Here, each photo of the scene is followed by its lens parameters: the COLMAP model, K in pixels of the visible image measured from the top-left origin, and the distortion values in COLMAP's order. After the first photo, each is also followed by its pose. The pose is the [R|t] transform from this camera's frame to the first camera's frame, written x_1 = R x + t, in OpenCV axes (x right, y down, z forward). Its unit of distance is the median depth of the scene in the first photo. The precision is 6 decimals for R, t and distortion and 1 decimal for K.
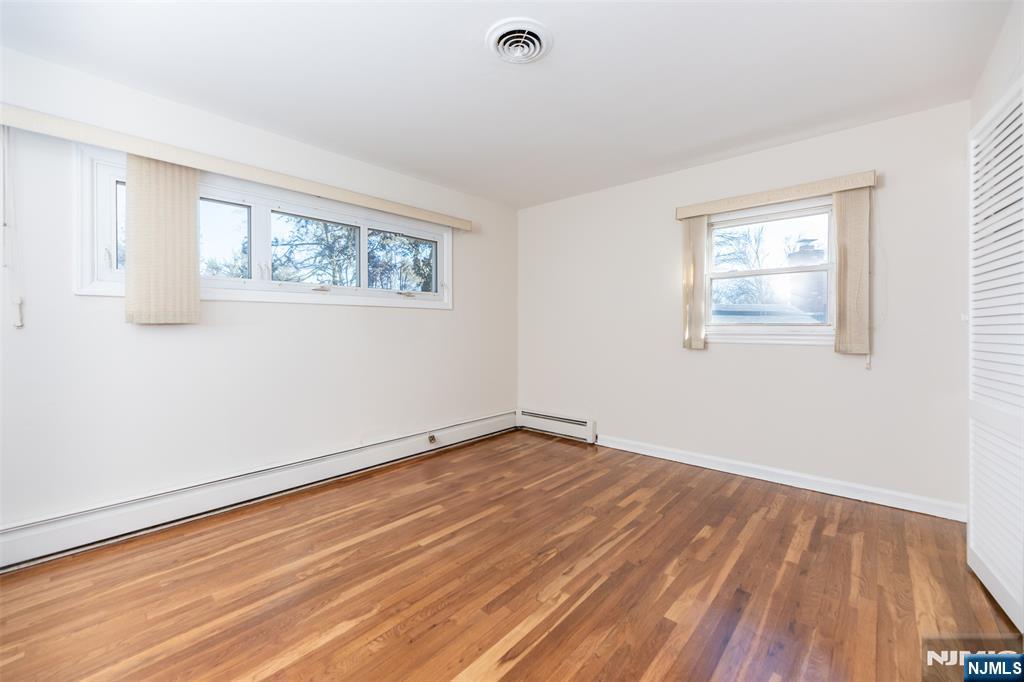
lens RADIAL K [[413.8, 0, 514.8], [0, 413.8, 334.5], [0, 0, 1]] dist [0.003067, -0.001084]
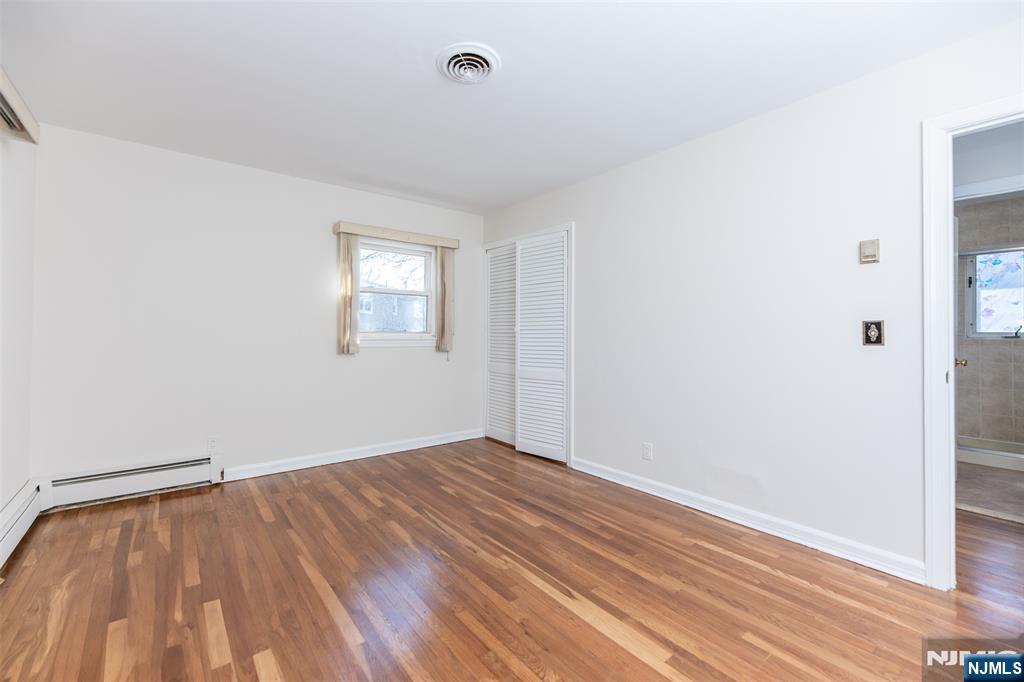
lens RADIAL K [[413.8, 0, 487.6], [0, 413.8, 333.4], [0, 0, 1]] dist [0.003067, -0.001084]
pose [[0.214996, 0.004851, 0.976603, -0.762460], [0.010850, 0.999914, -0.007356, -0.010066], [-0.976555, 0.012177, 0.214925, 0.553158]]
